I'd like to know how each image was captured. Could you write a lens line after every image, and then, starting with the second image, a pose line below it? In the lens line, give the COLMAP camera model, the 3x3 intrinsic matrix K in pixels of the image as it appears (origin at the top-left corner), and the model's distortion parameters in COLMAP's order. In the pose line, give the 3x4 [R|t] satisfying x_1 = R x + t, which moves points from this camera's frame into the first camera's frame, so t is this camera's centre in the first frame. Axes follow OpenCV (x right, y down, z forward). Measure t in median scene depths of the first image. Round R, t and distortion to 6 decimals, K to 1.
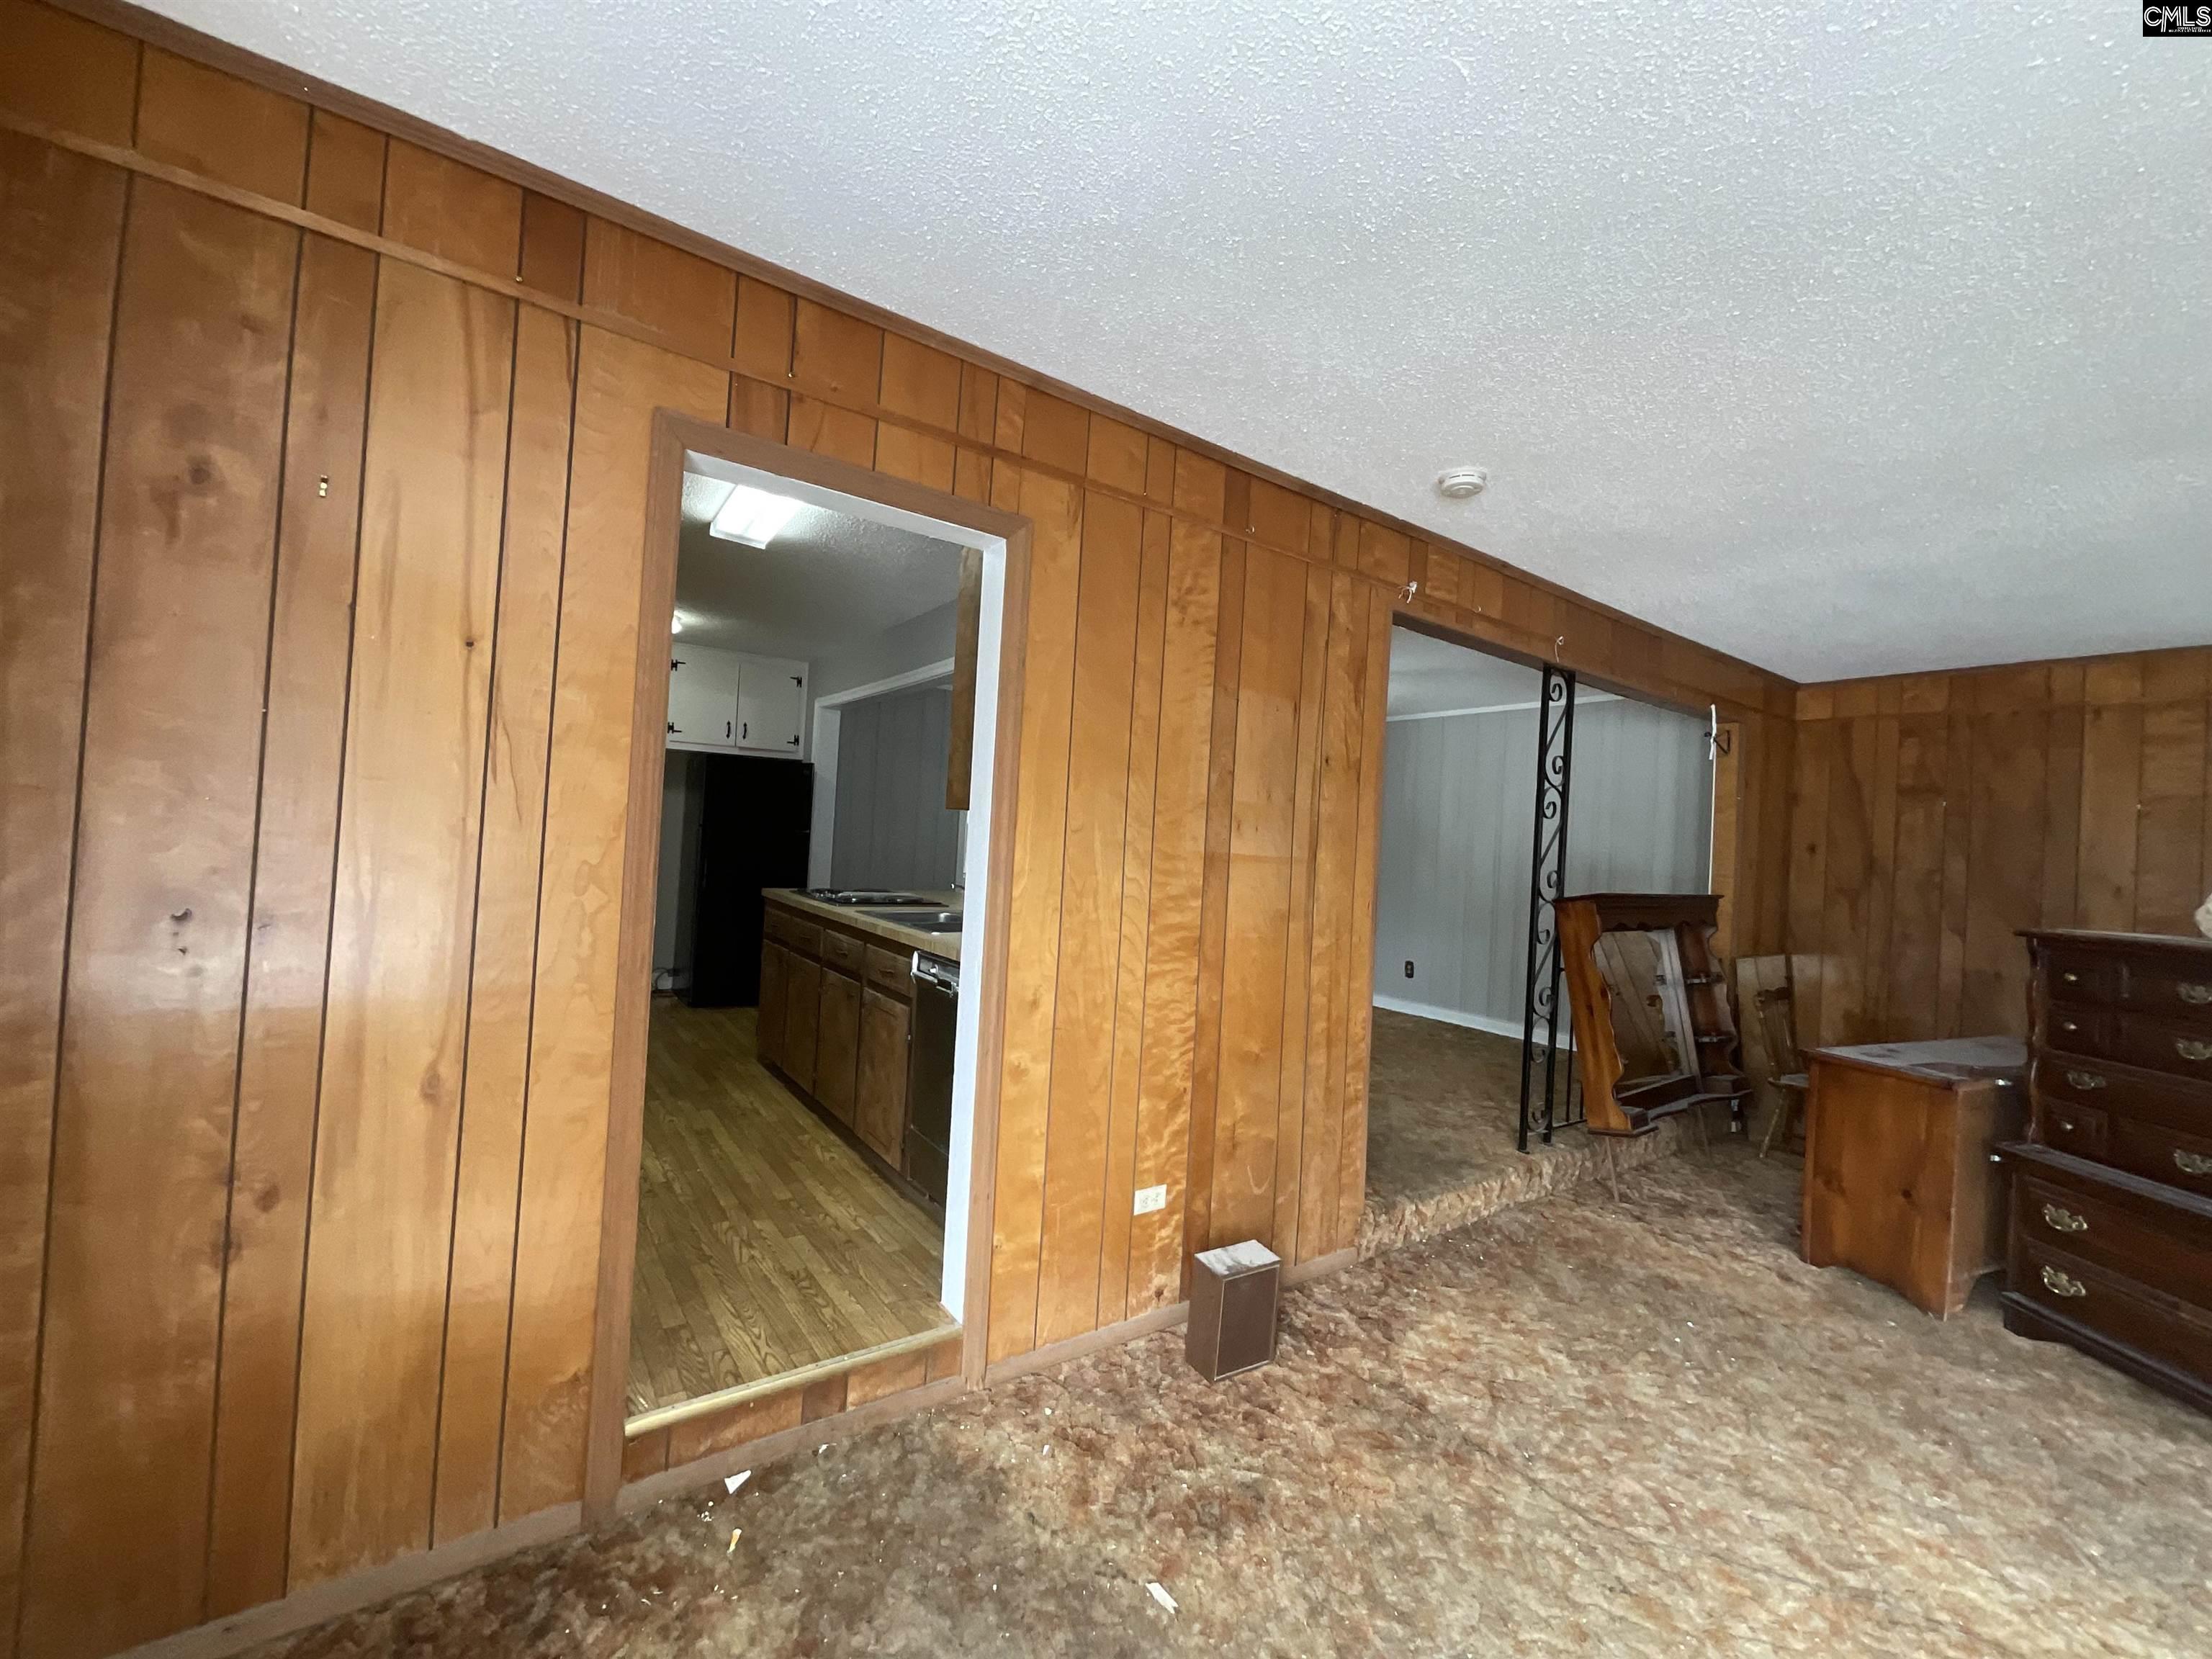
lens RADIAL K [[891.3, 0, 1107.8], [0, 891.3, 825.4], [0, 0, 1]] dist [0.000446, -0.001170]
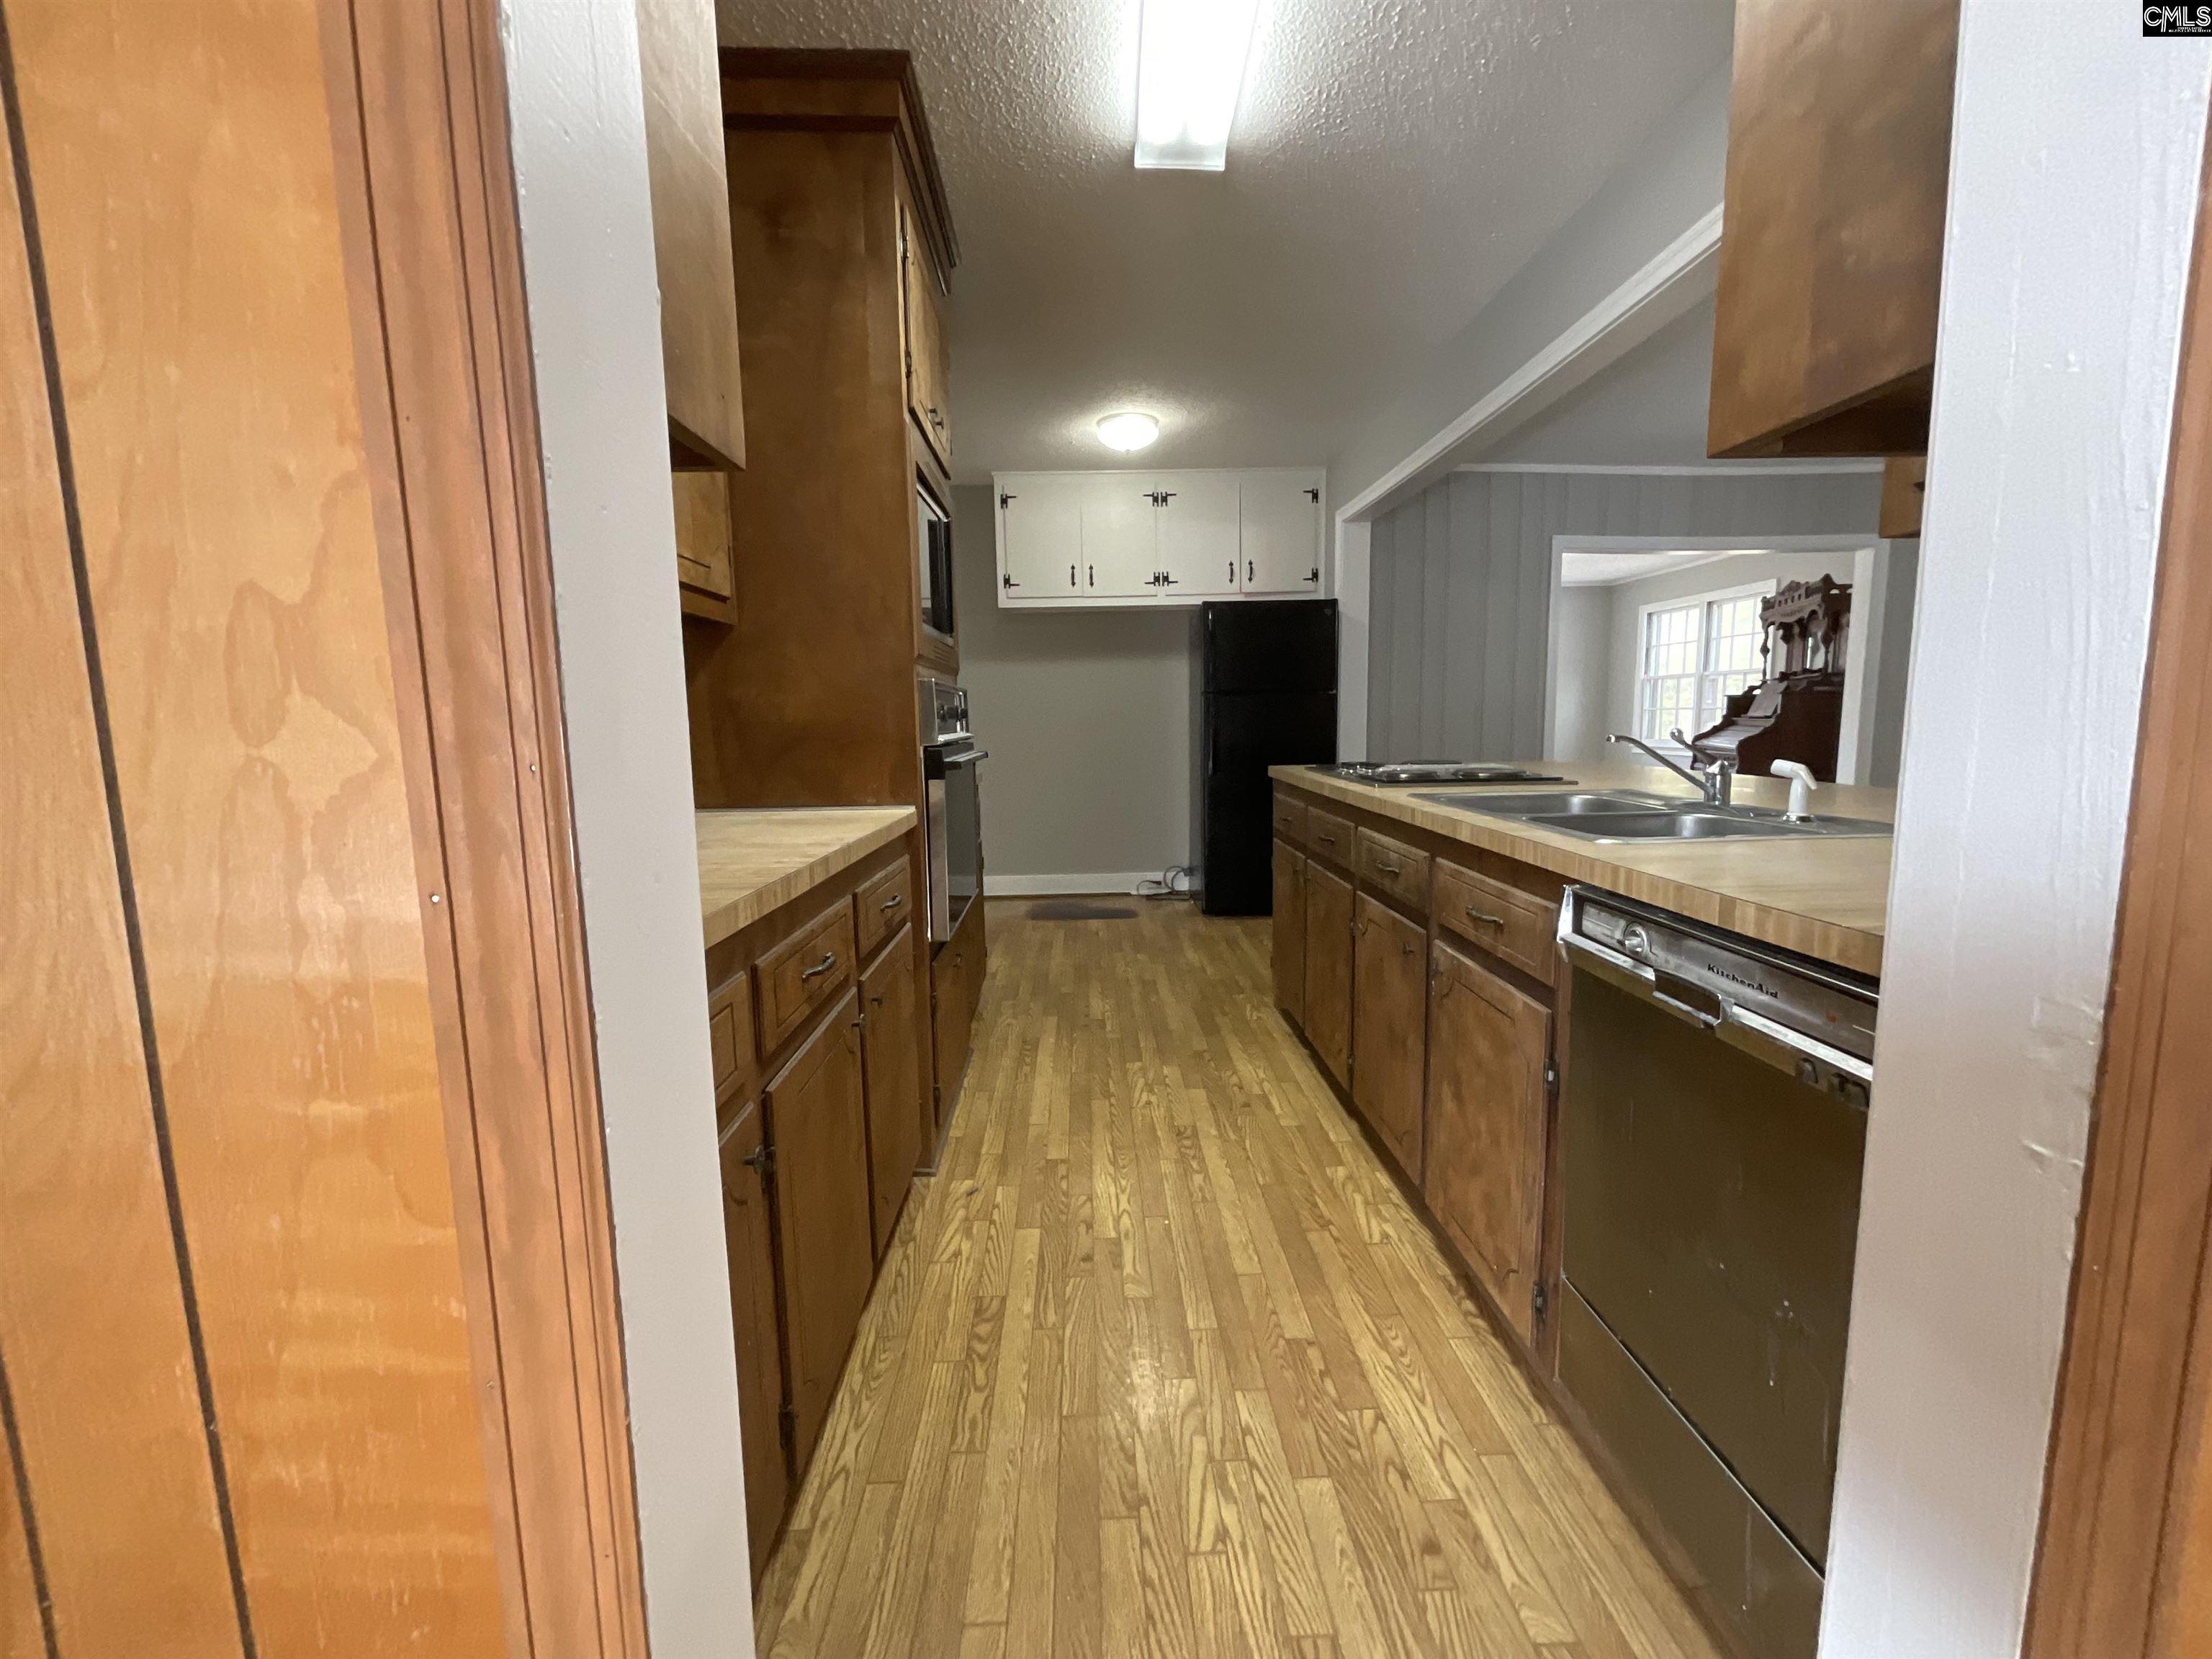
lens RADIAL K [[891.3, 0, 1097.2], [0, 891.3, 828.5], [0, 0, 1]] dist [0.000446, -0.001170]
pose [[0.825928, -0.000428, -0.563776, -0.130214], [0.073622, 0.991518, 0.107103, 0.043183], [0.558948, -0.129966, 0.818954, 0.431903]]
